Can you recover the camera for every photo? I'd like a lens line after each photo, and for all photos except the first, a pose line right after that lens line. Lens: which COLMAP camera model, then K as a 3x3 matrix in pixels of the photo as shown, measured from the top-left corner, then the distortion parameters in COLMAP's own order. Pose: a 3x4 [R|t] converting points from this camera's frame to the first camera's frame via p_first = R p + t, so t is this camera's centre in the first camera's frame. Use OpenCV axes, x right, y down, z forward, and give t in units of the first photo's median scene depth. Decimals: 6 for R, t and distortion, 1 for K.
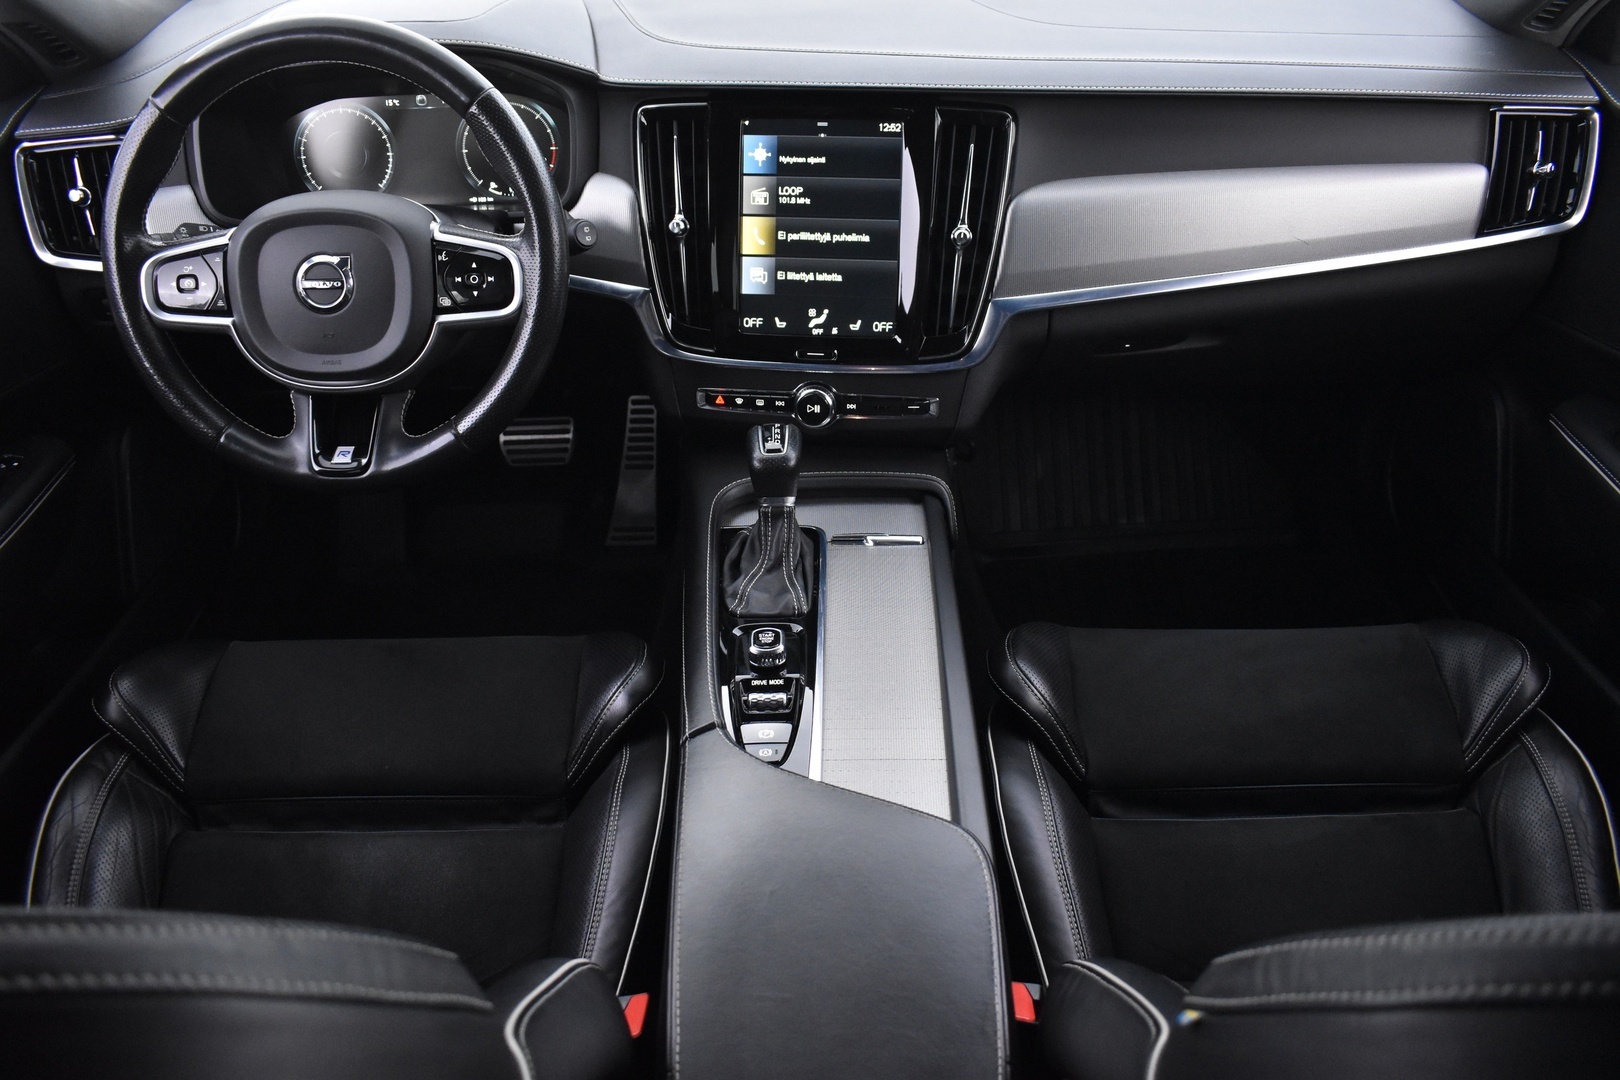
lens RADIAL K [[1277.0, 0, 809.9], [0, 1277.0, 550.9], [0, 0, 1]] dist [-0.082927, 0.009087]
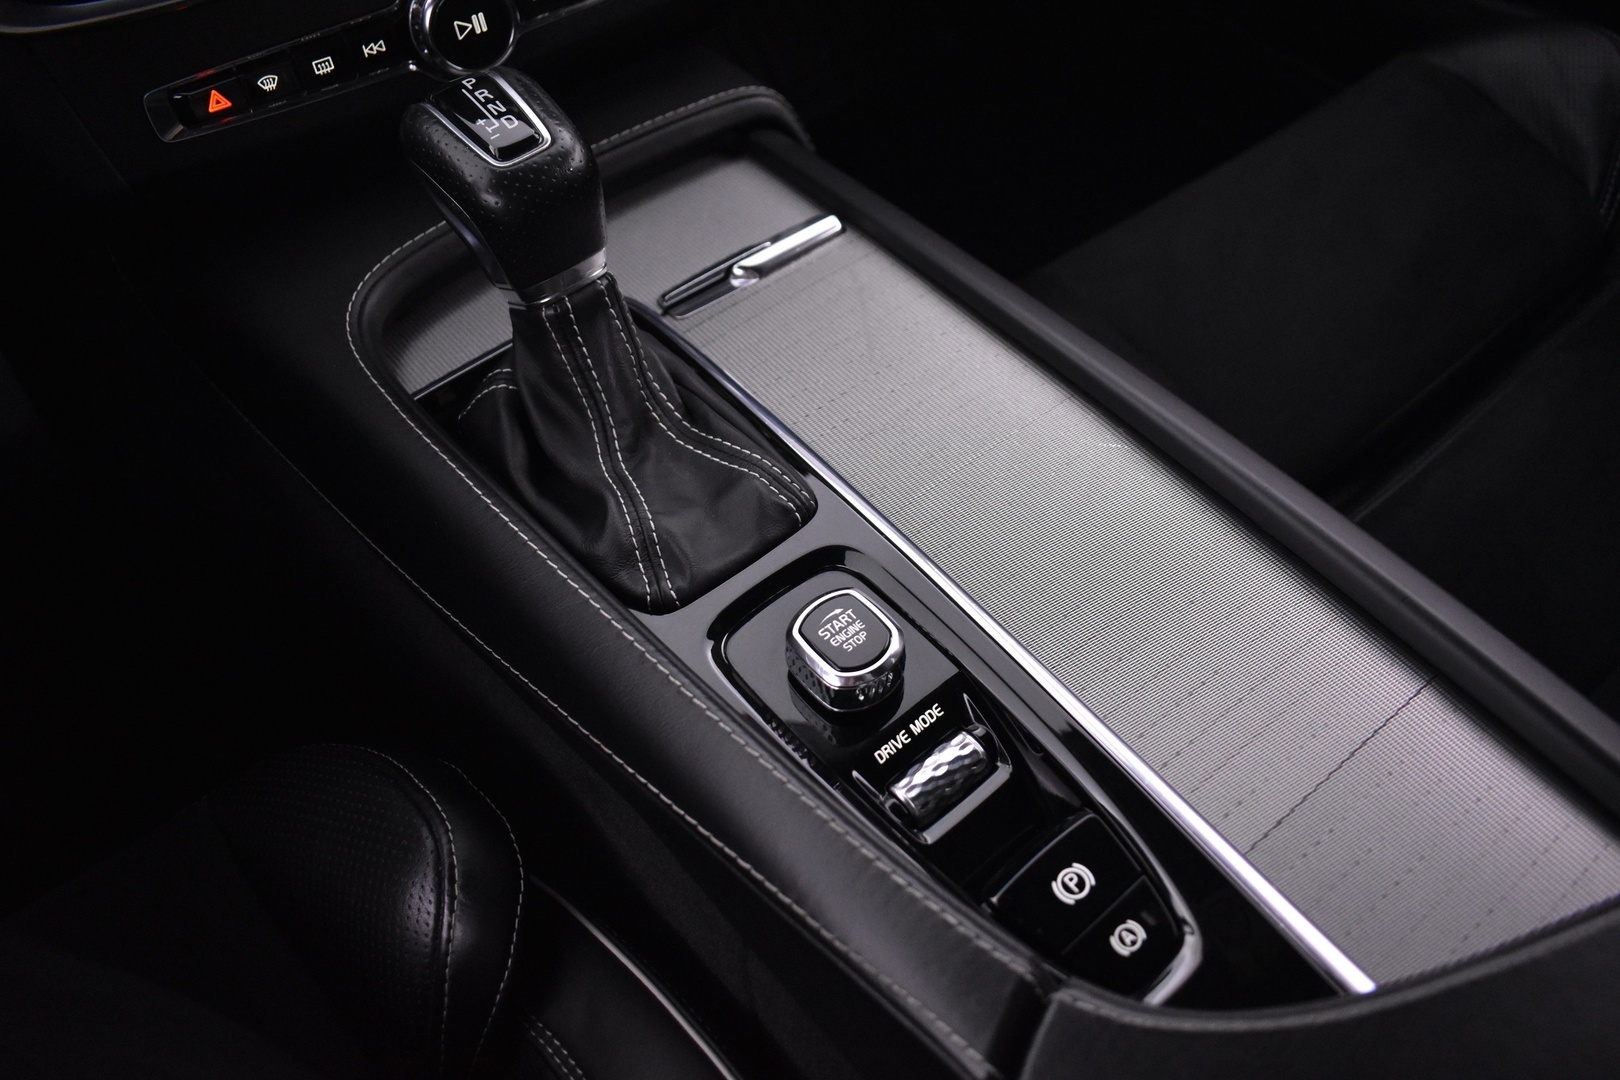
lens RADIAL K [[1277.0, 0, 810.2], [0, 1277.0, 539.6], [0, 0, 1]] dist [-0.082927, 0.009087]
pose [[0.780435, -0.499390, 0.376206, -0.153335], [0.382597, 0.857338, 0.344370, -0.075615], [-0.494511, -0.124822, 0.860162, 0.658224]]
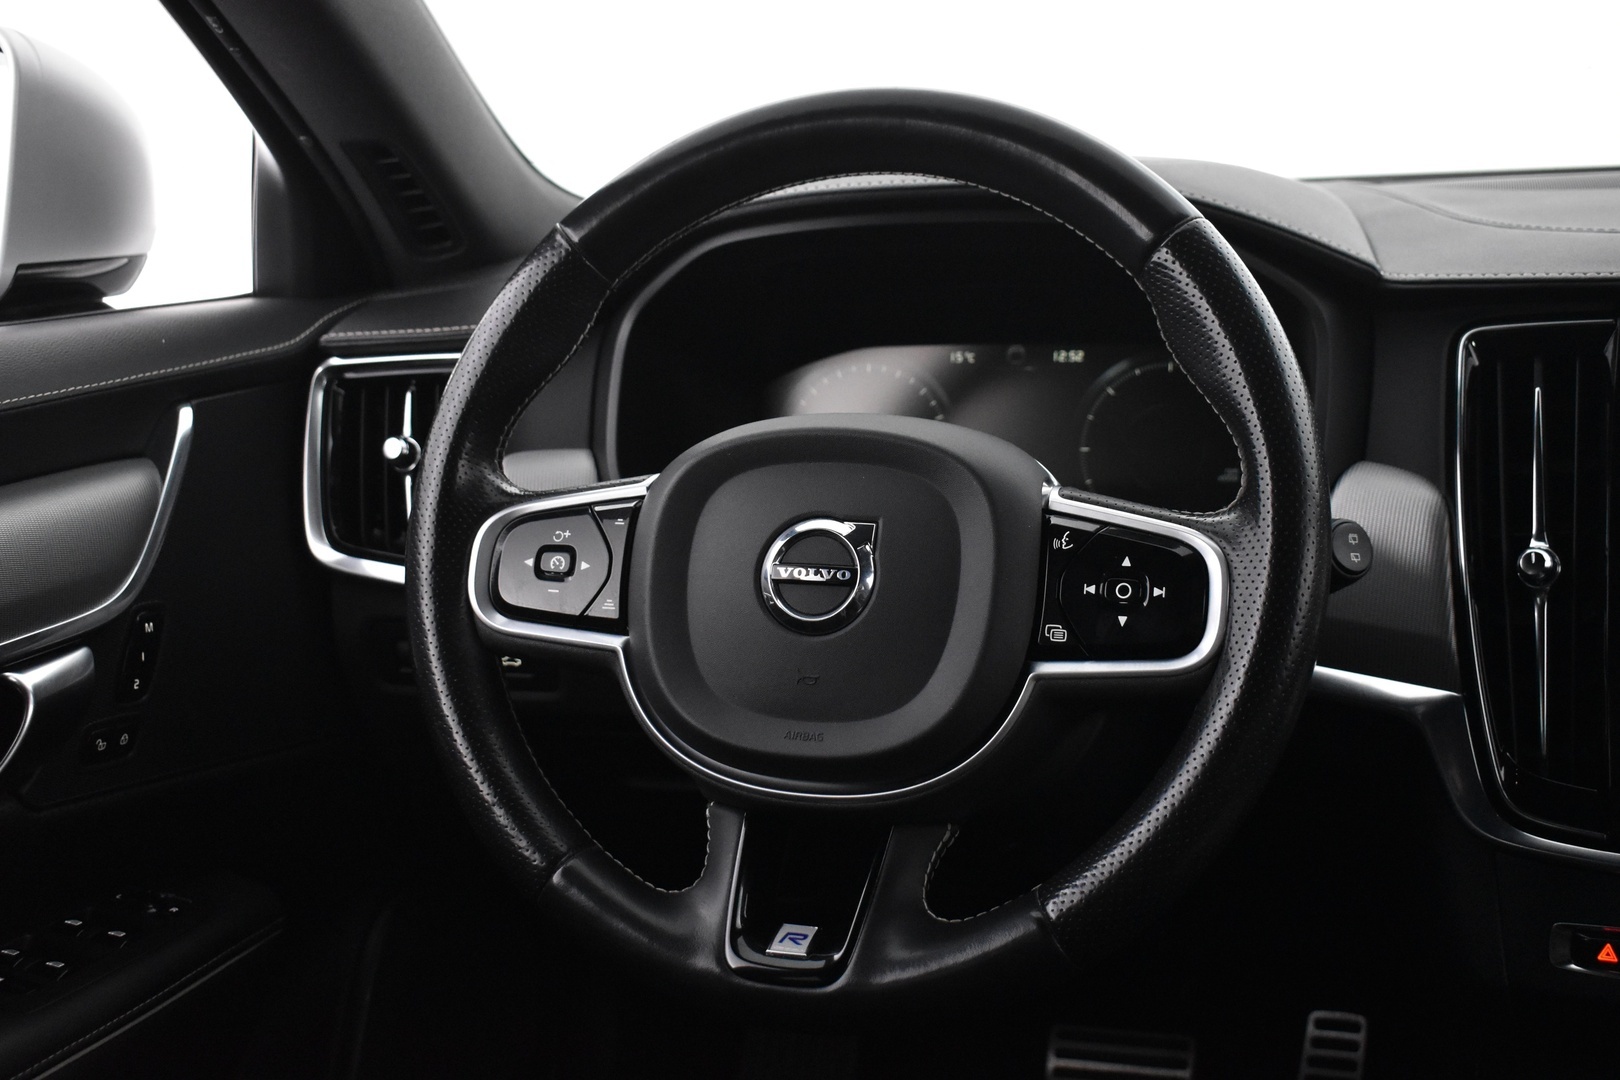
lens RADIAL K [[1995.8, 0, 796.3], [0, 1995.8, 544.8], [0, 0, 1]] dist [-0.058031, 0.000000]
pose [[0.943283, 0.033489, -0.330296, -0.129564], [-0.165725, 0.909573, -0.381068, 0.068449], [0.287666, 0.414193, 0.863535, 0.303471]]
